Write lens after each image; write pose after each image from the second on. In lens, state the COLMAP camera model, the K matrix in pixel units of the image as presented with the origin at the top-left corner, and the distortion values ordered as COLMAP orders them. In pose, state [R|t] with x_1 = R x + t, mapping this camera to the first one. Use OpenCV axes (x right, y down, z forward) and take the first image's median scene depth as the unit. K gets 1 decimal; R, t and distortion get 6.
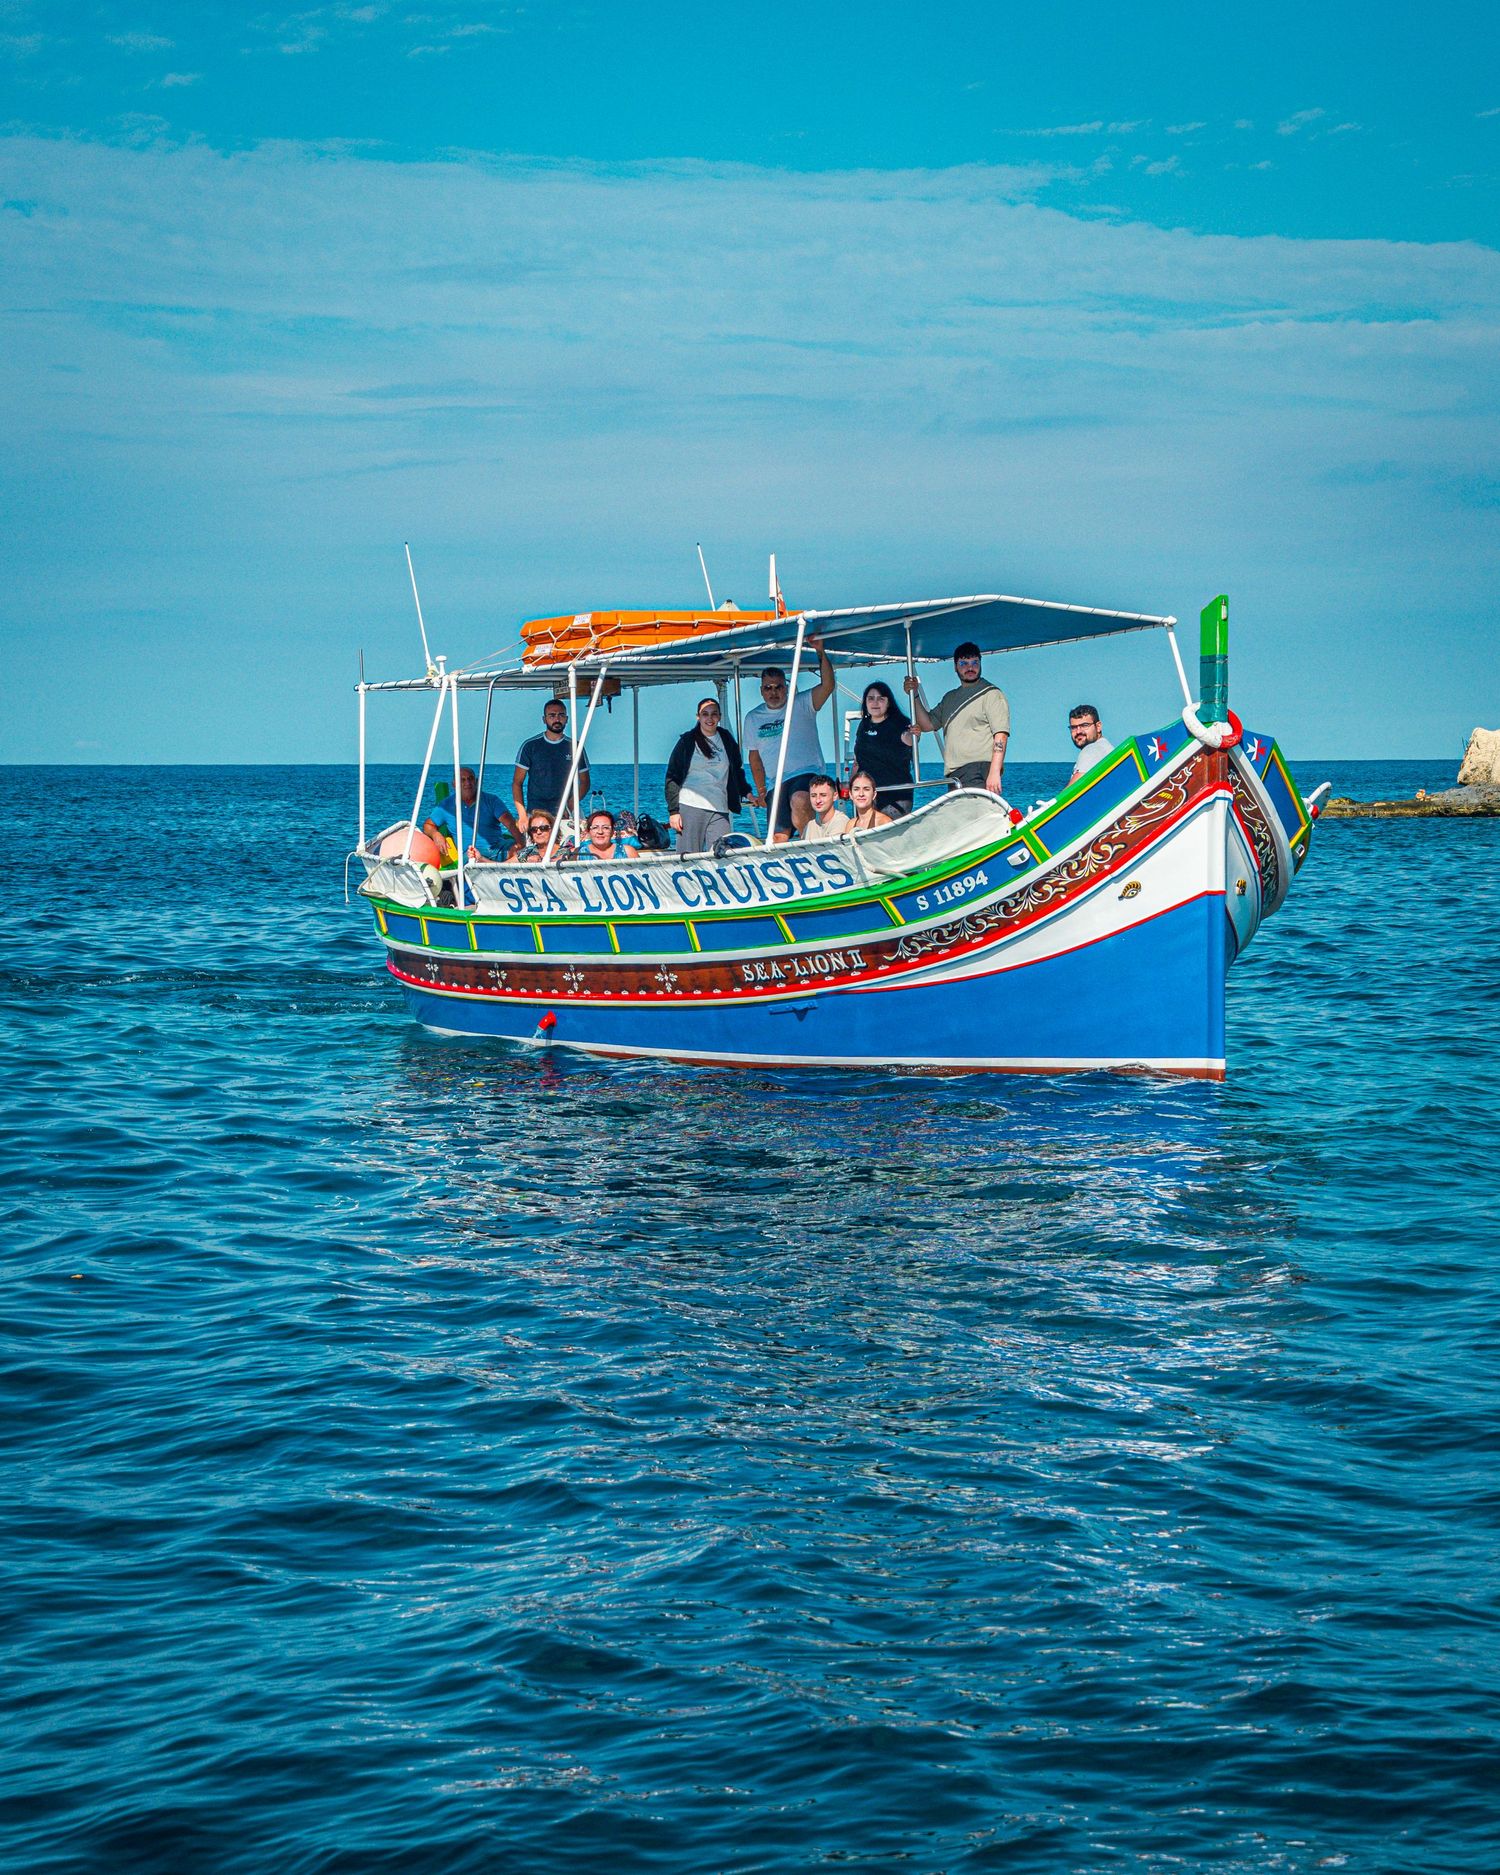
lens RADIAL K [[4865.1, 0, 750.0], [0, 4865.1, 937.5], [0, 0, 1]] dist [0.128094, 0.107024]
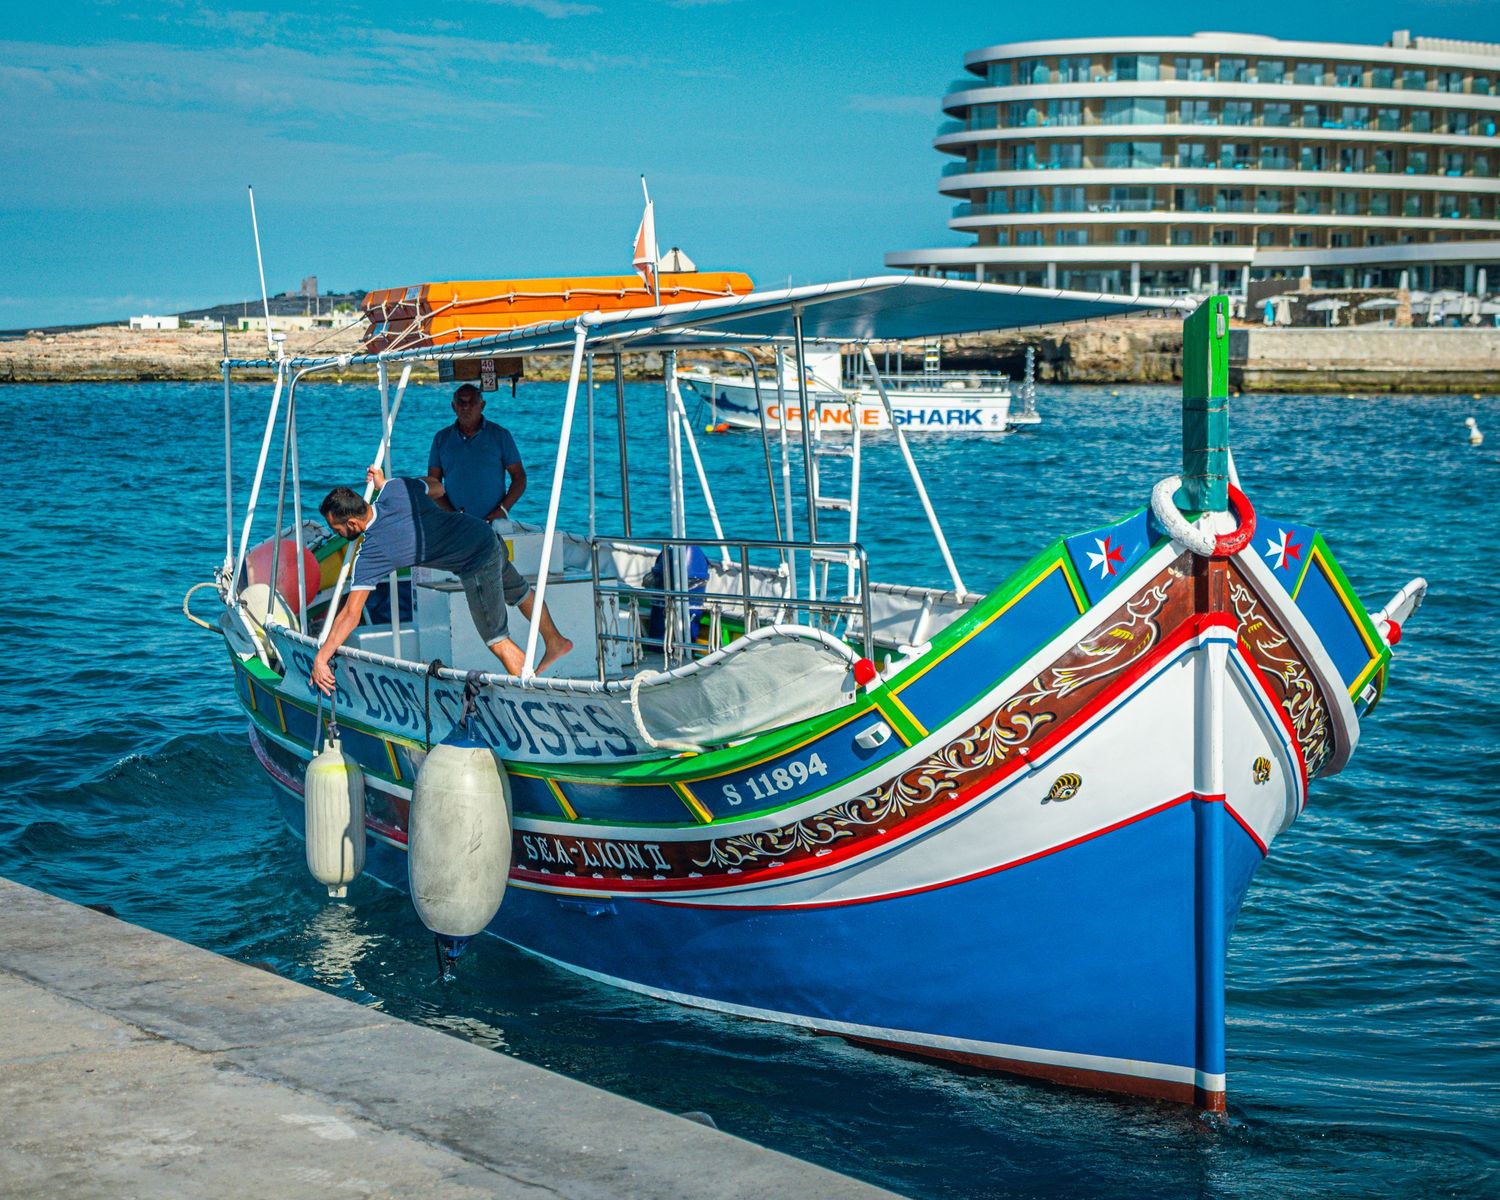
lens RADIAL K [[3162.5, 0, 750.0], [0, 3162.5, 600.0], [0, 0, 1]] dist [0.163701, 0.220612]
pose [[0.992507, 0.005642, -0.122058, 0.084969], [0.001560, 0.998267, 0.058829, -0.054420], [0.122178, -0.058578, 0.990778, 0.593442]]
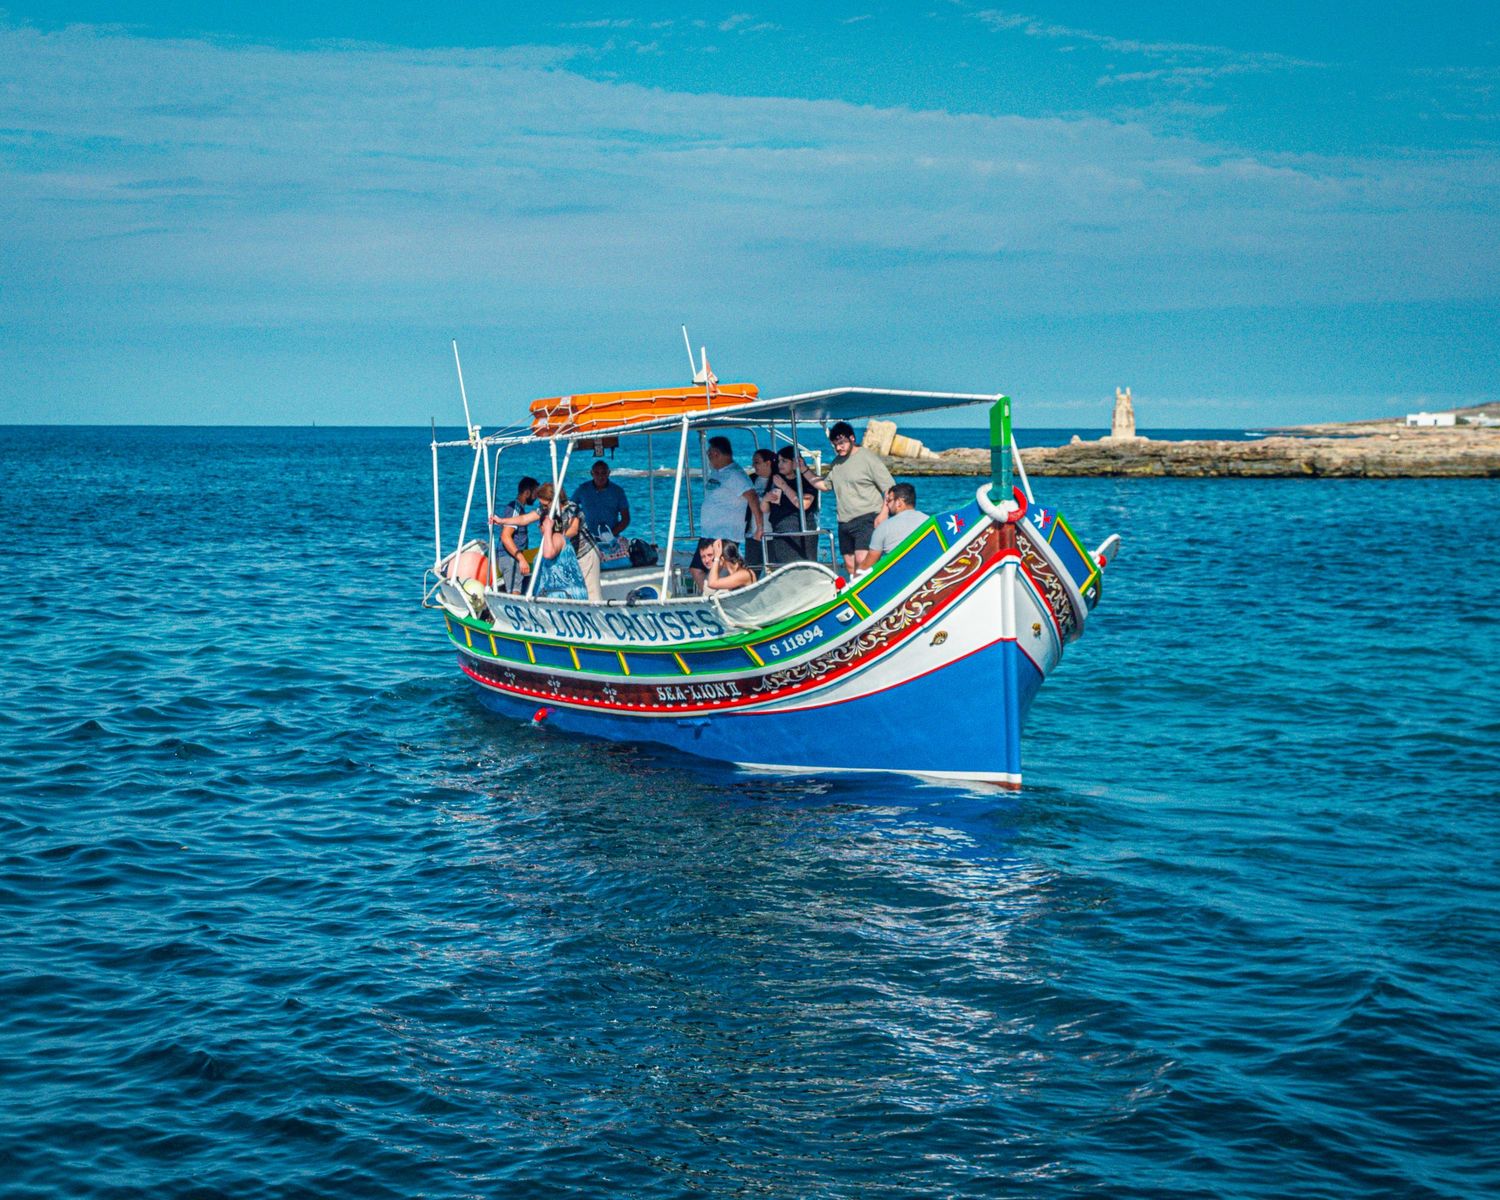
lens RADIAL K [[2845.4, 0, 750.0], [0, 2845.4, 600.0], [0, 0, 1]] dist [0.351095, -0.013467]
pose [[0.995133, -0.027330, -0.094673, 0.096331], [0.032256, 0.998183, 0.050899, -0.055867], [0.093109, -0.053705, 0.994206, 0.274928]]
